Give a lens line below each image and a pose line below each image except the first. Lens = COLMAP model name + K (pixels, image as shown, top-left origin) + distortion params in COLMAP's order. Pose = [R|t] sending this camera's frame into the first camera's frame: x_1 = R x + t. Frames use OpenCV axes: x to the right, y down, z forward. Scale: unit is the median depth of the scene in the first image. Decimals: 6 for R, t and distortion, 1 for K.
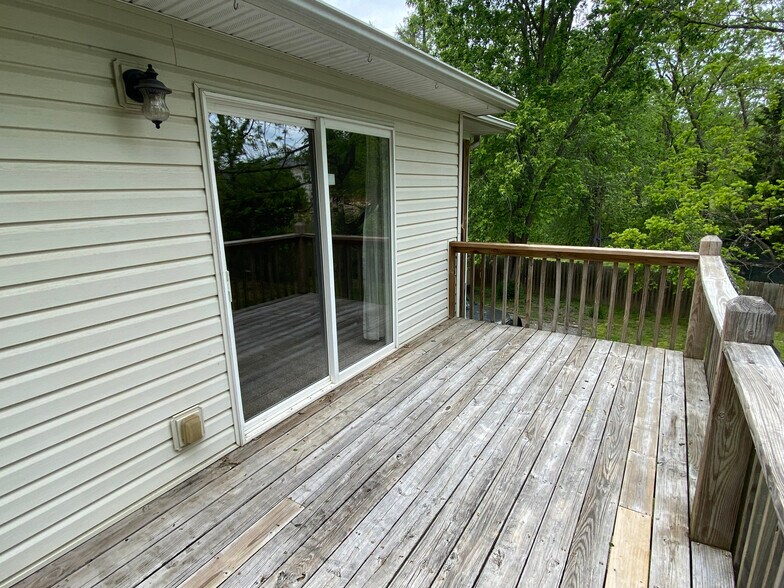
lens RADIAL K [[396.3, 0, 392.0], [0, 396.3, 294.0], [0, 0, 1]] dist [0.037586, -0.034074]
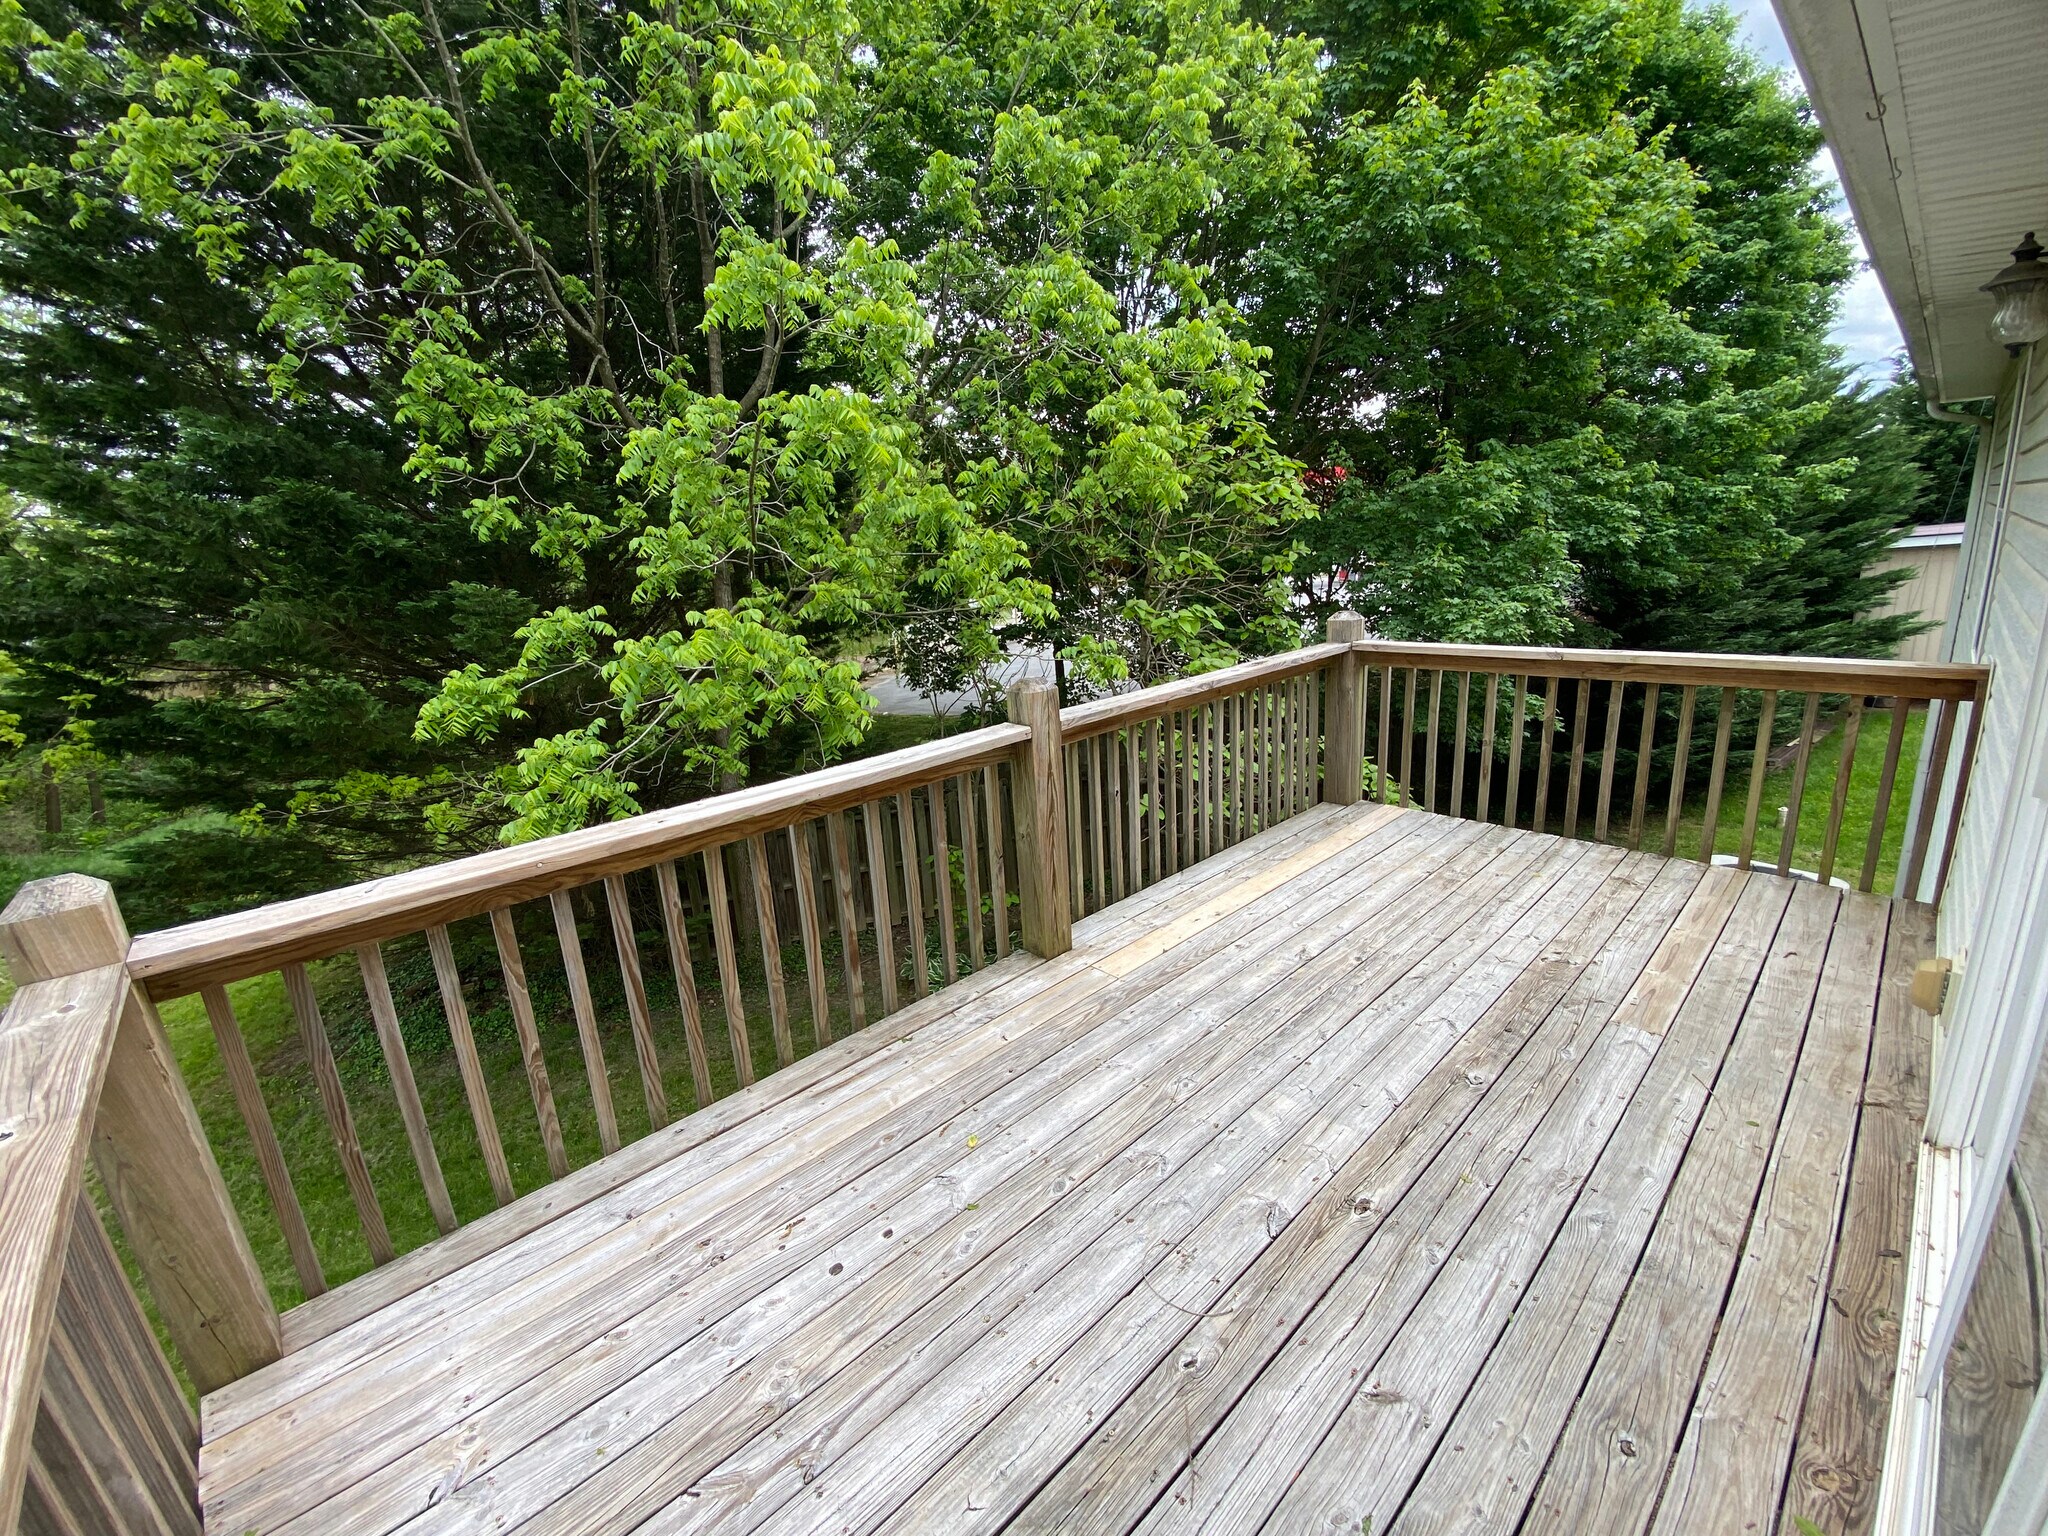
lens RADIAL K [[829.2, 0, 1019.0], [0, 829.2, 764.4], [0, 0, 1]] dist [0.045223, -0.036009]
pose [[-0.965588, 0.012947, 0.259753, 0.263590], [0.142531, 0.861760, 0.486883, -0.466431], [-0.217541, 0.507152, -0.833950, 1.662976]]
